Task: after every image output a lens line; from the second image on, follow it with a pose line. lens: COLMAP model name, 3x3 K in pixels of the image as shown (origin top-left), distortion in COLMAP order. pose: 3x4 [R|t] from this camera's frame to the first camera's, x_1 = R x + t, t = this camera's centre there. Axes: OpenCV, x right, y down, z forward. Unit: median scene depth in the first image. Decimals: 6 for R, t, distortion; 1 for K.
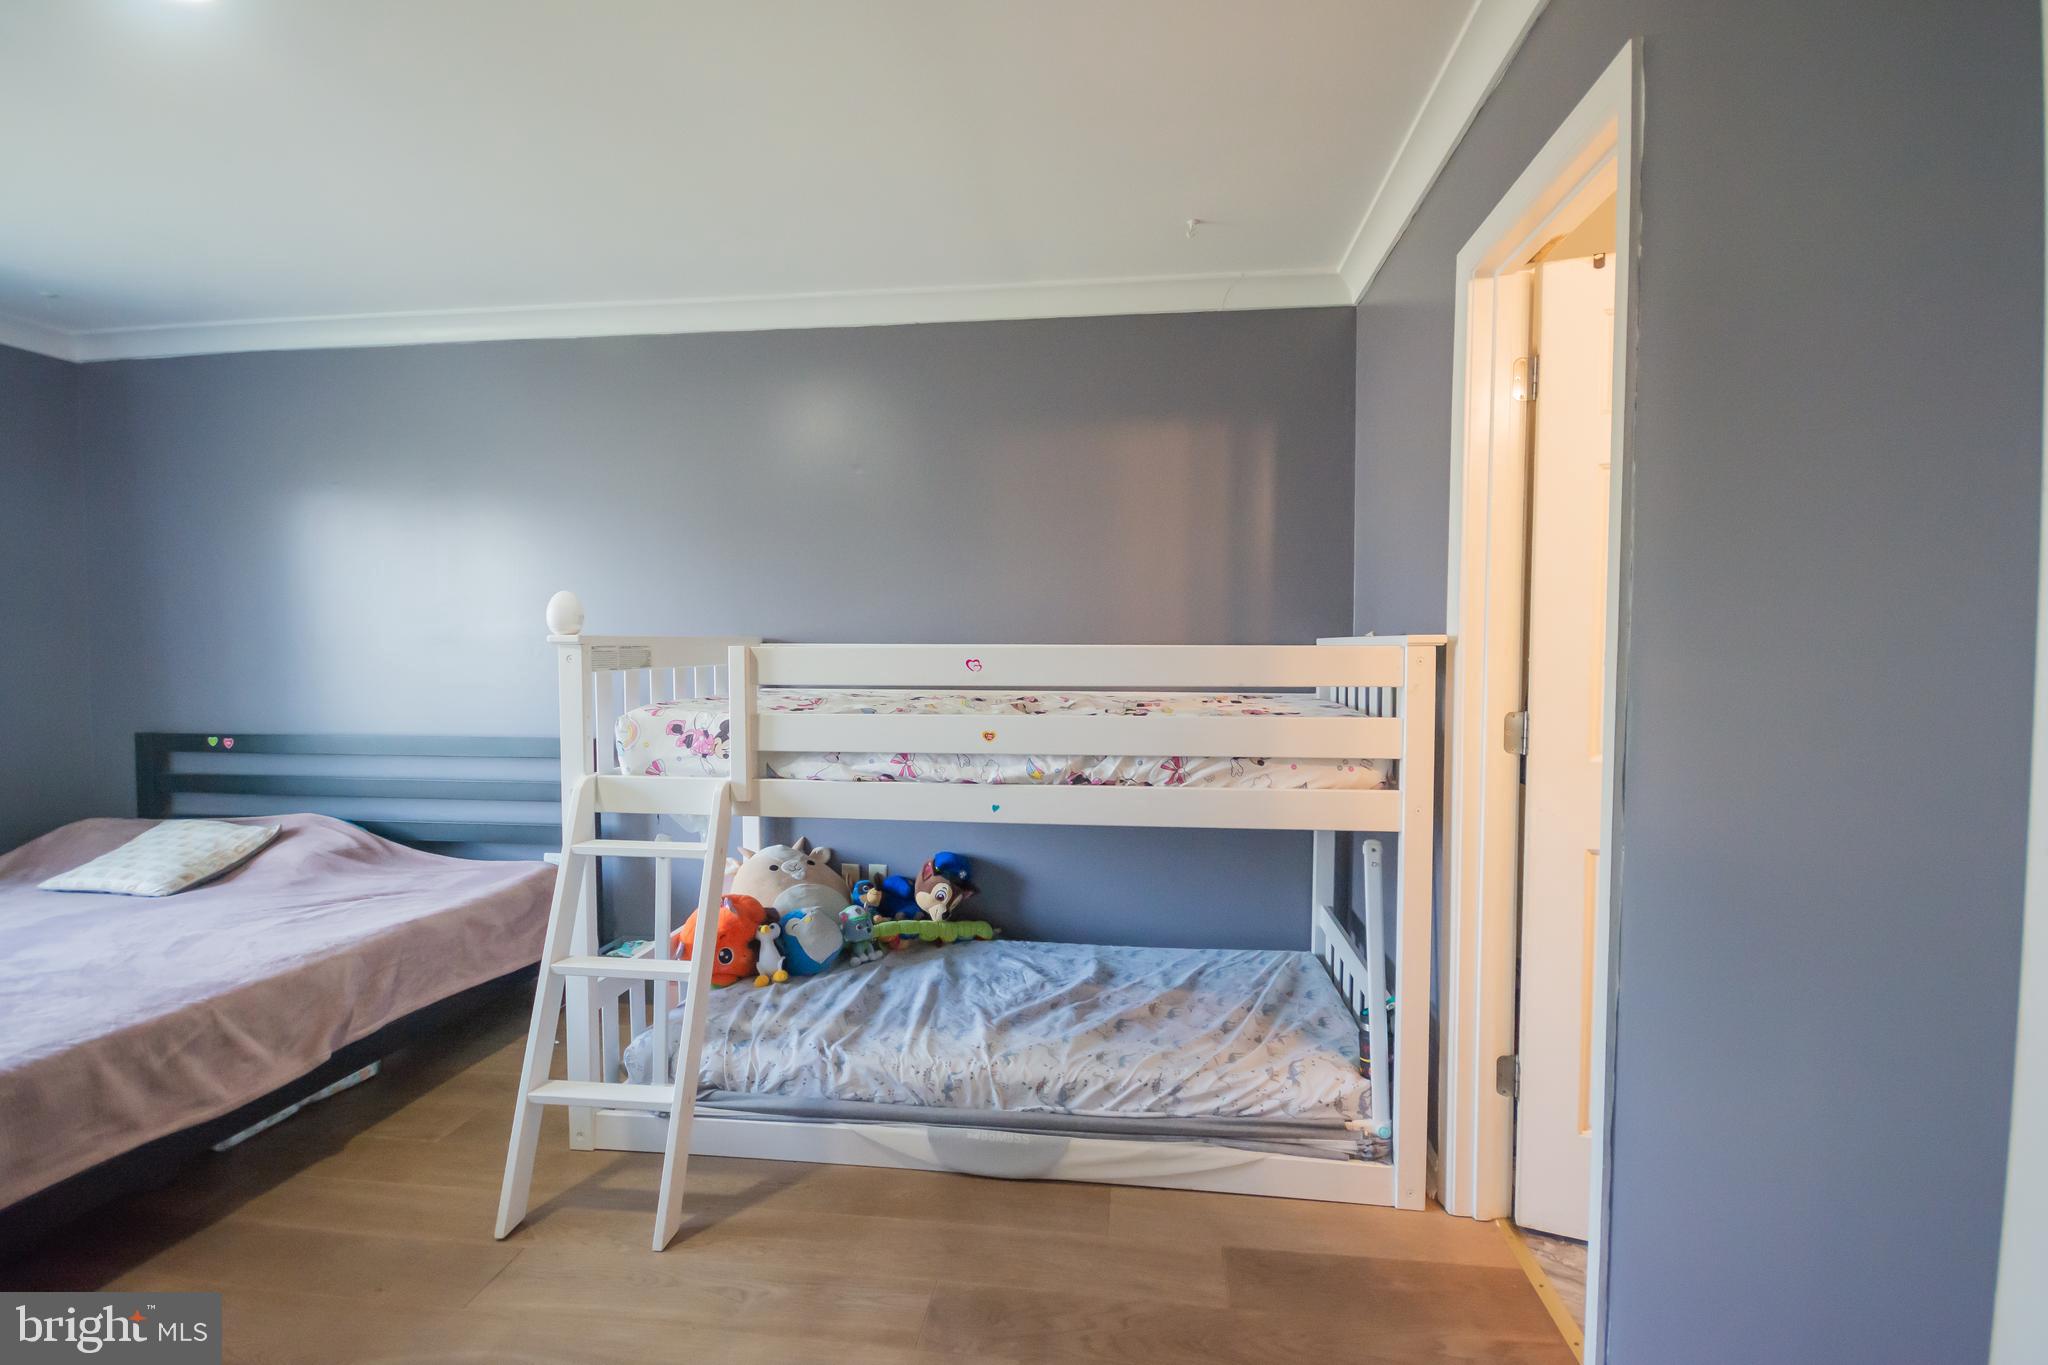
lens RADIAL K [[908.5, 0, 1034.2], [0, 908.5, 685.9], [0, 0, 1]] dist [0.014600, -0.013181]
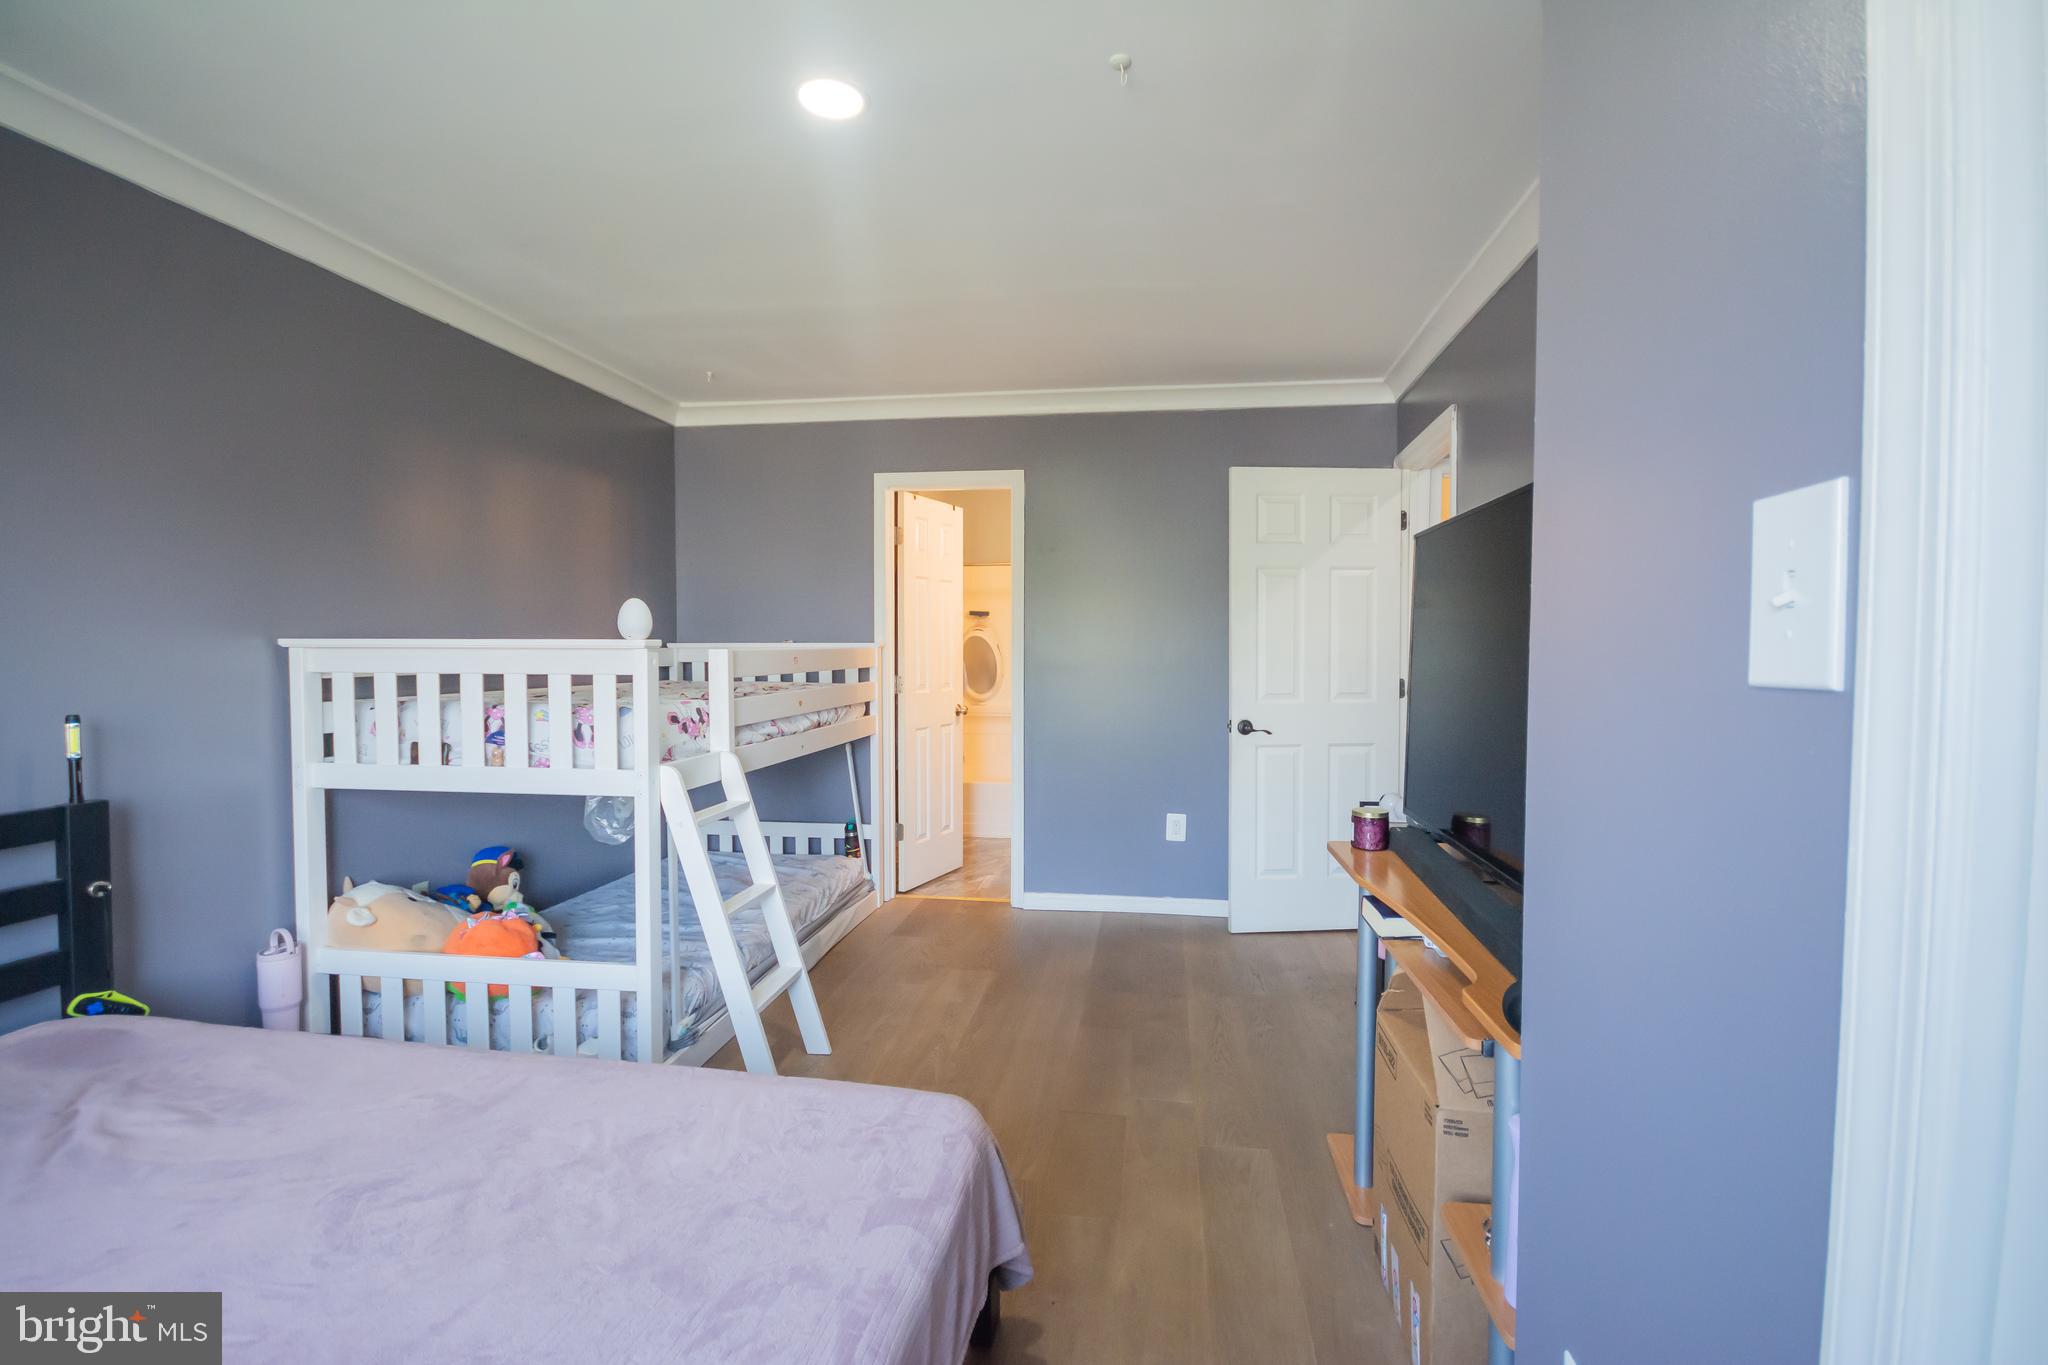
lens RADIAL K [[908.5, 0, 1034.2], [0, 908.5, 685.9], [0, 0, 1]] dist [0.014600, -0.013181]
pose [[0.021297, -0.041674, 0.998904, -1.633316], [0.041420, 0.998310, 0.040767, -0.025623], [-0.998915, 0.040506, 0.022987, 0.530811]]
